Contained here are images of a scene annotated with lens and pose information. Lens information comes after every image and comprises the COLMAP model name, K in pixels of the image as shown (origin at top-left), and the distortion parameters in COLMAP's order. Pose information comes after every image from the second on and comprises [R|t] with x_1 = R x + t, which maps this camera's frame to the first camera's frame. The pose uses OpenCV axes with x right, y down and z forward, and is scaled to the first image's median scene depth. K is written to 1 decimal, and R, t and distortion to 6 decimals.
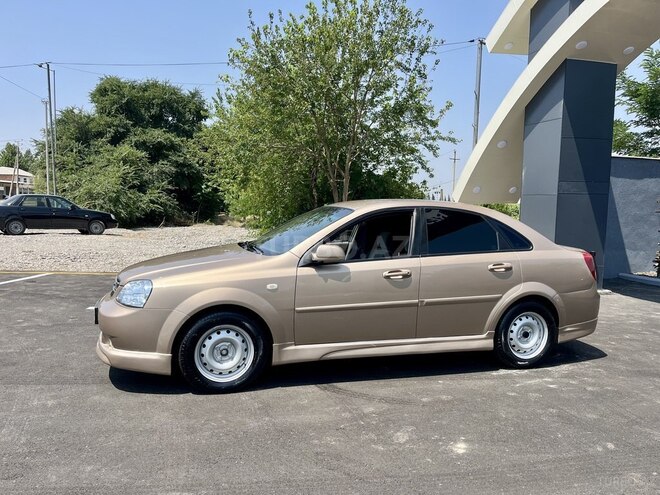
lens RADIAL K [[501.2, 0, 327.8], [0, 501.2, 250.1], [0, 0, 1]] dist [0.073088, -0.111673]
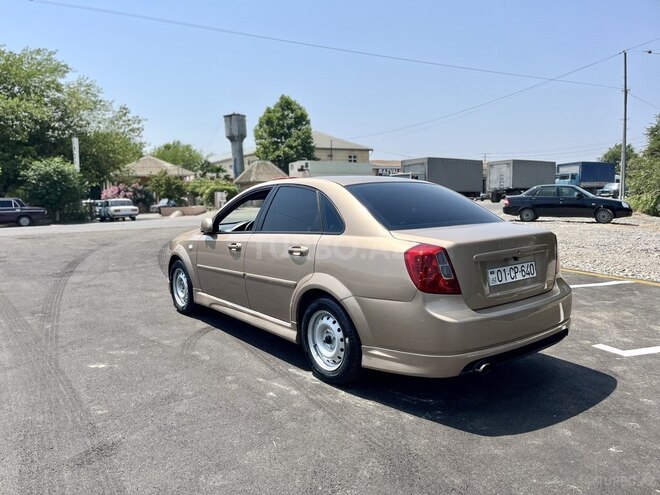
lens RADIAL K [[500.9, 0, 330.0], [0, 500.9, 247.5], [0, 0, 1]] dist [0.068401, -0.098925]
pose [[0.346929, 0.070029, -0.935273, 1.141160], [-0.059717, 0.996834, 0.052487, -0.019171], [0.935988, 0.037642, 0.350013, 0.734279]]
